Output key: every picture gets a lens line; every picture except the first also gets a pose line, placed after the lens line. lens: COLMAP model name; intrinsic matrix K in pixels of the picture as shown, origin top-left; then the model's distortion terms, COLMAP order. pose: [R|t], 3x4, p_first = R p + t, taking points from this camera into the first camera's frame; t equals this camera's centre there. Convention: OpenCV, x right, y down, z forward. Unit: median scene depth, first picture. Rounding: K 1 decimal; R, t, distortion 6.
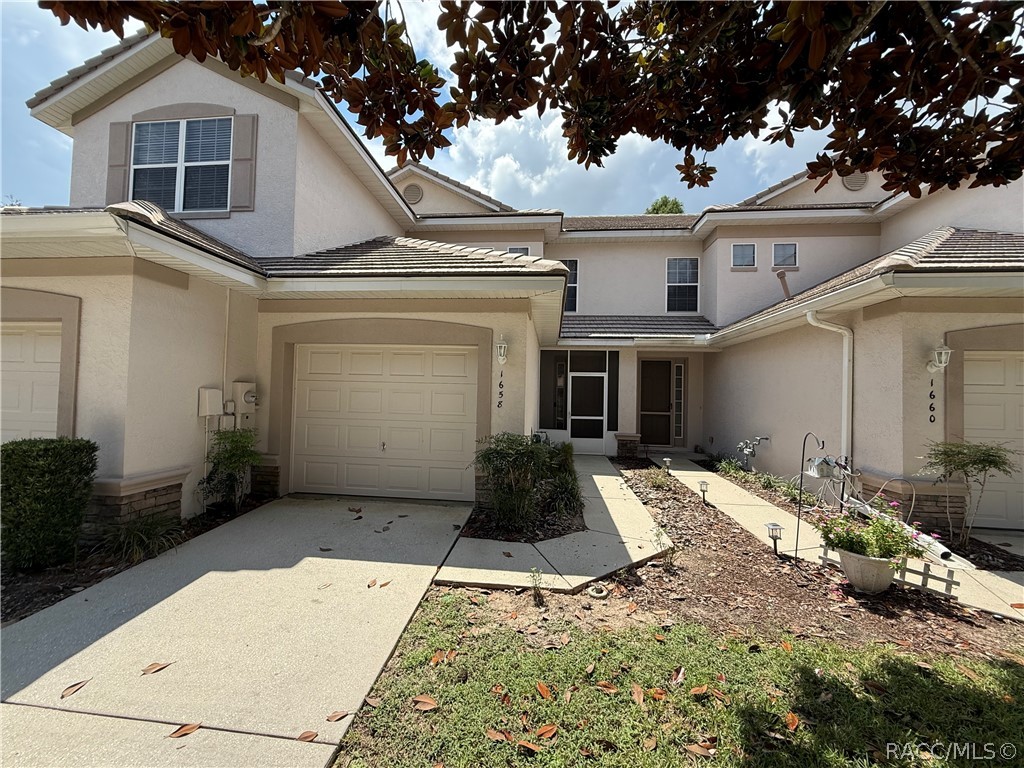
lens RADIAL K [[408.6, 0, 508.3], [0, 408.6, 382.1], [0, 0, 1]] dist [-0.001317, 0.001030]
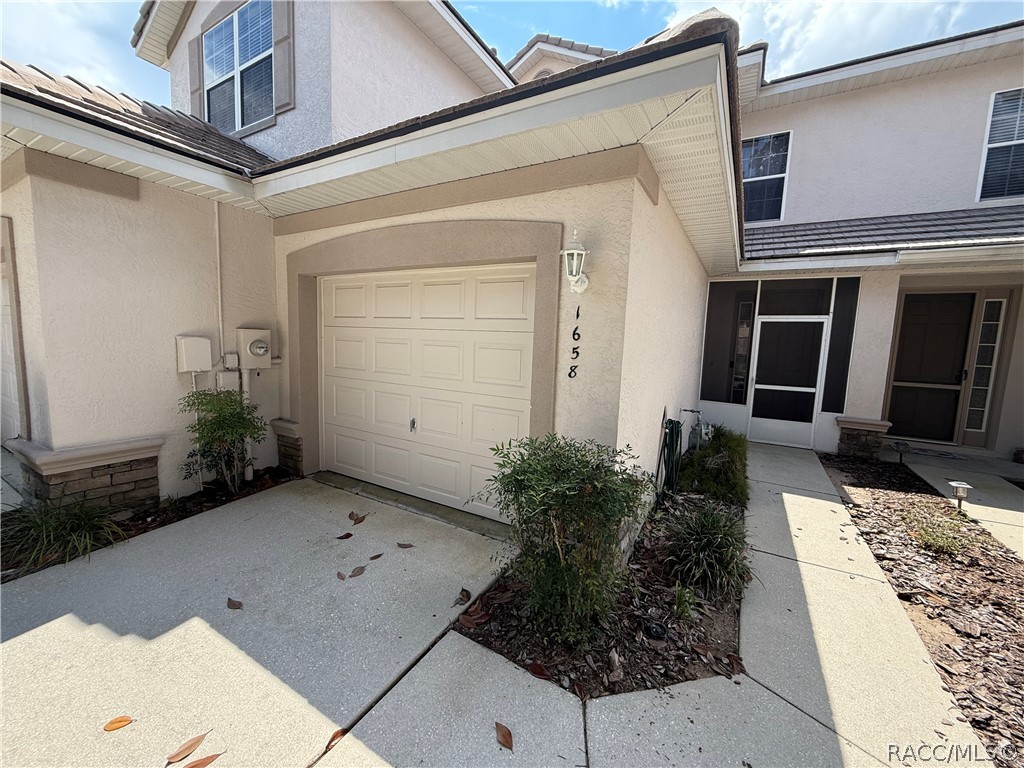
lens RADIAL K [[408.6, 0, 509.1], [0, 408.6, 382.2], [0, 0, 1]] dist [-0.001317, 0.001030]
pose [[0.912067, 0.054017, -0.406468, 0.112453], [-0.003705, 0.992330, 0.123561, 0.003466], [0.410025, -0.111190, 0.905271, 0.473369]]
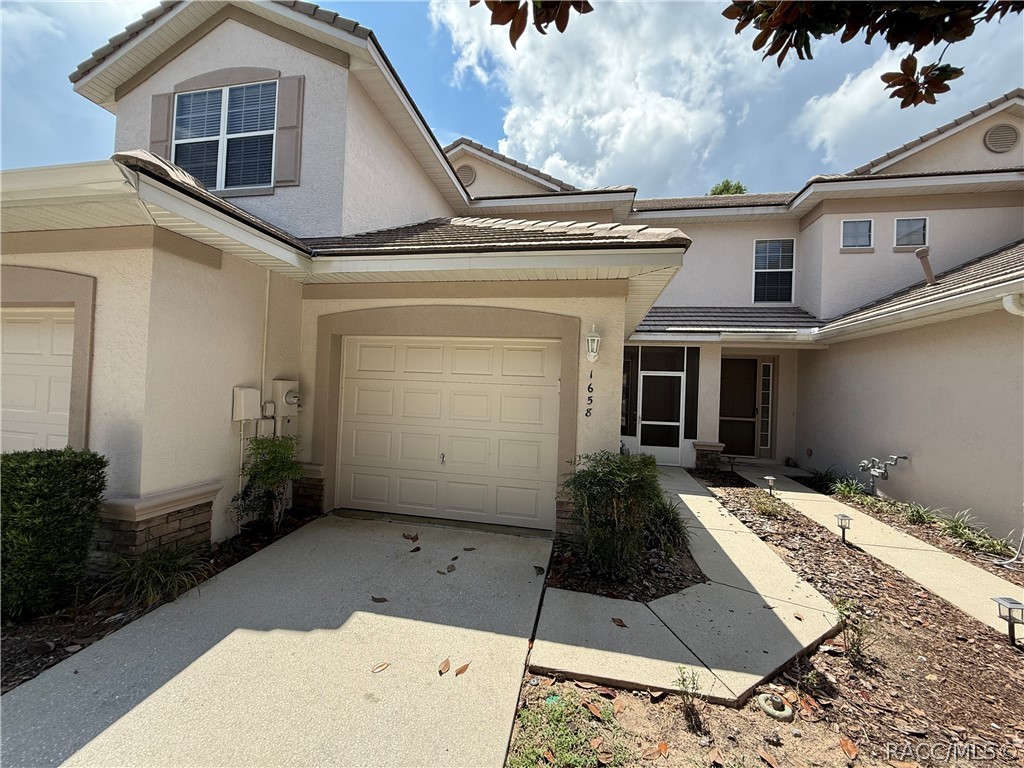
lens RADIAL K [[408.6, 0, 508.5], [0, 408.6, 382.0], [0, 0, 1]] dist [-0.001317, 0.001030]
pose [[0.995853, 0.014809, -0.089762, -0.100746], [-0.013881, 0.999844, 0.010953, -0.011264], [0.089910, -0.009662, 0.995903, 0.183032]]
